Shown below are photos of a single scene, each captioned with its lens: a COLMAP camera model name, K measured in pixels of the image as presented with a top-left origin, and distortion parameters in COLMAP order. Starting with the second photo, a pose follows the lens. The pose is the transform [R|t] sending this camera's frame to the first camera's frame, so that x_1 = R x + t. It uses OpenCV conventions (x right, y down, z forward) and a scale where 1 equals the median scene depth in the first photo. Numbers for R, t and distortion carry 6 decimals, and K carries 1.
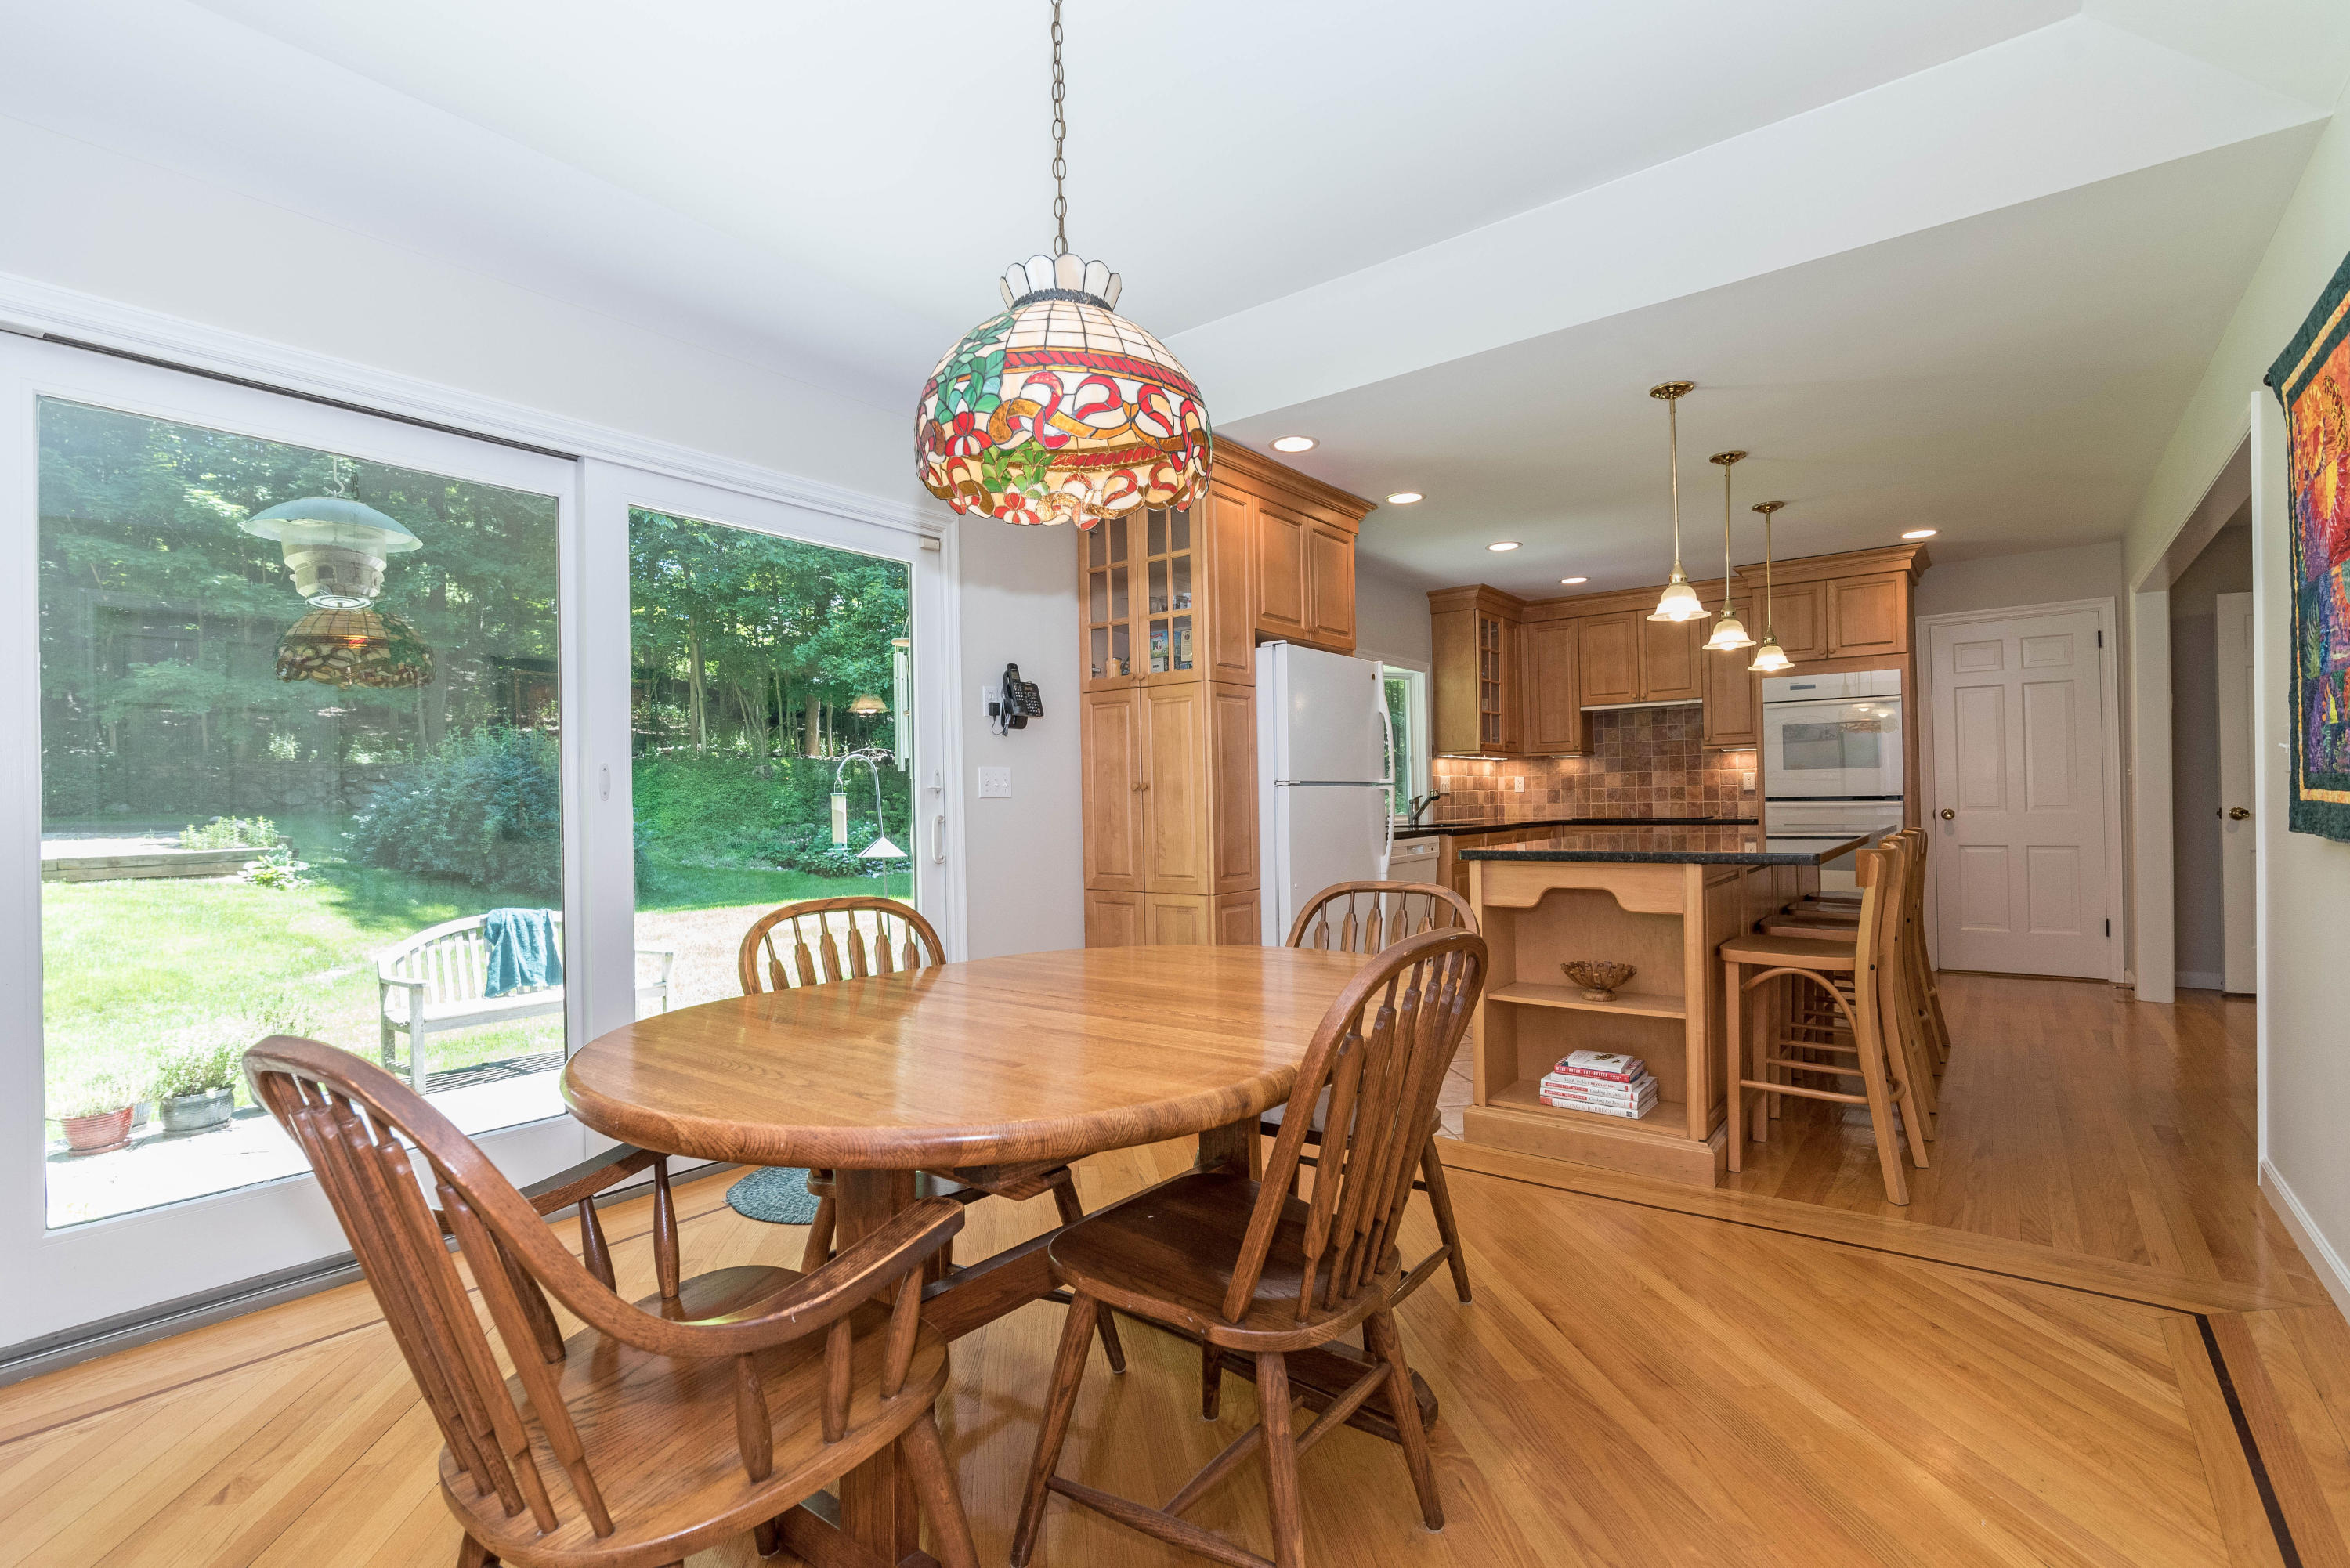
lens RADIAL K [[1064.7, 0, 1180.0], [0, 1064.7, 791.4], [0, 0, 1]] dist [0.005103, 0.000726]
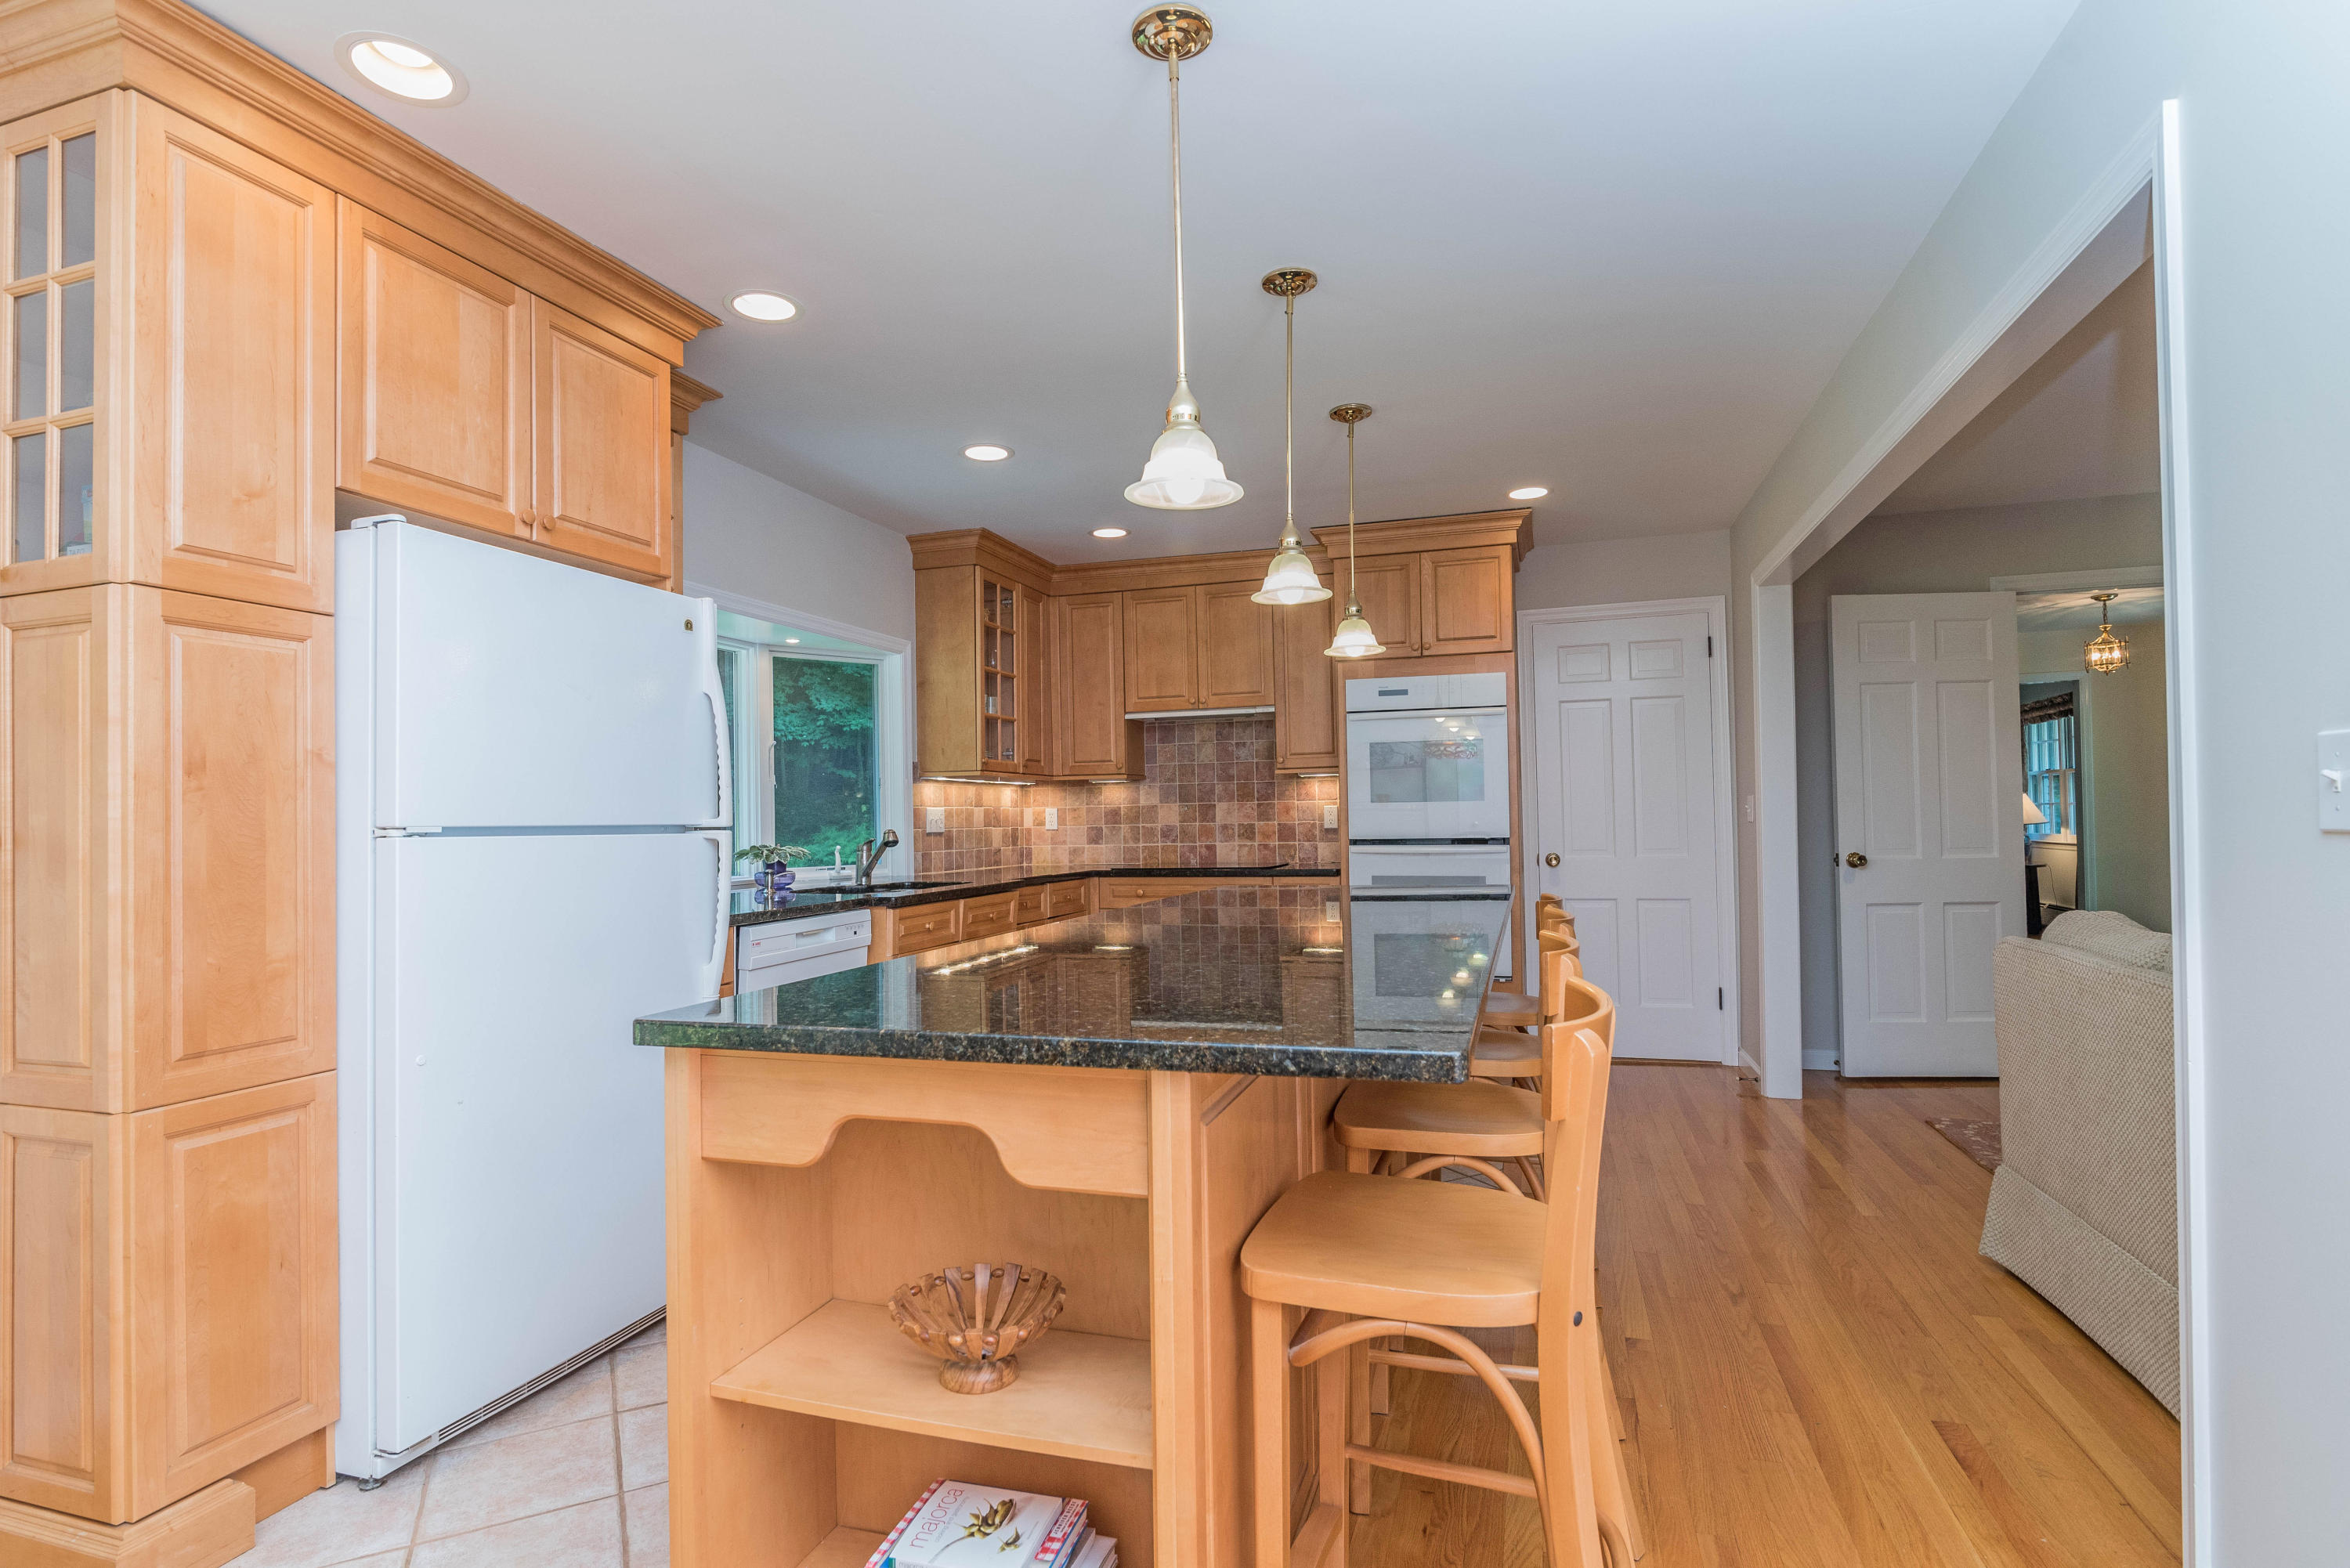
lens RADIAL K [[1064.7, 0, 1176.3], [0, 1064.7, 798.9], [0, 0, 1]] dist [0.005103, 0.000726]
pose [[0.943560, 0.006366, 0.331140, 0.189840], [-0.001219, 0.999875, -0.015749, -0.010780], [-0.331199, 0.014456, 0.943450, 0.340687]]
